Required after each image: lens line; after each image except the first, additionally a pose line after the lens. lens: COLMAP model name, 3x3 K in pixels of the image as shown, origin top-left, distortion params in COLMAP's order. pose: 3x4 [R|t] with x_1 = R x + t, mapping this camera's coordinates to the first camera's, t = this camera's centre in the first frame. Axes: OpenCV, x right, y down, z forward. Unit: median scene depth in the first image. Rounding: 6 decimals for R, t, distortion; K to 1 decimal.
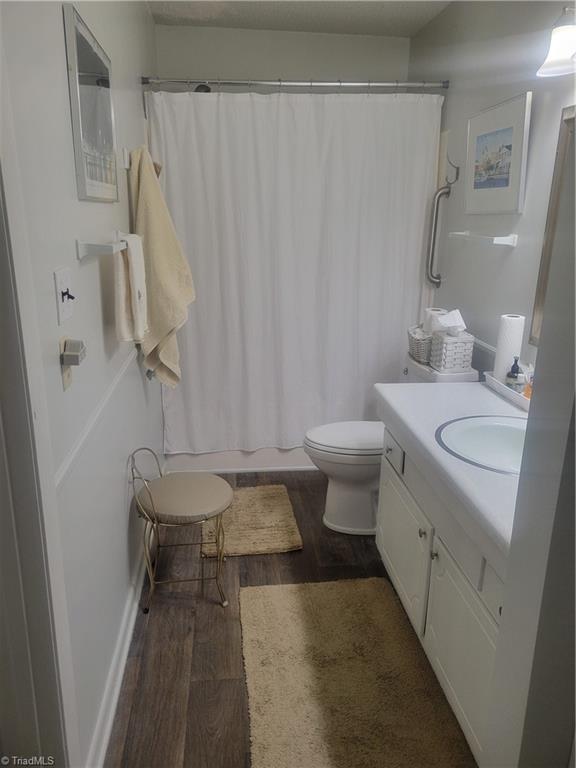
lens RADIAL K [[573.8, 0, 294.4], [0, 573.8, 383.3], [0, 0, 1]] dist [0.050863, -0.029174]
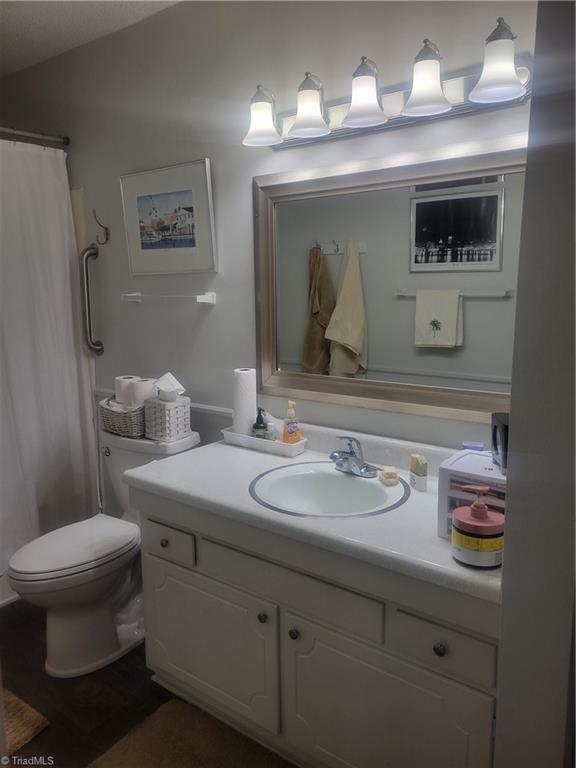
lens RADIAL K [[573.8, 0, 288.8], [0, 573.8, 379.3], [0, 0, 1]] dist [0.050863, -0.029174]
pose [[0.692314, -0.148696, 0.706109, -0.244643], [0.230484, 0.972847, -0.021114, -0.052605], [-0.683797, 0.177364, 0.707788, 0.205911]]
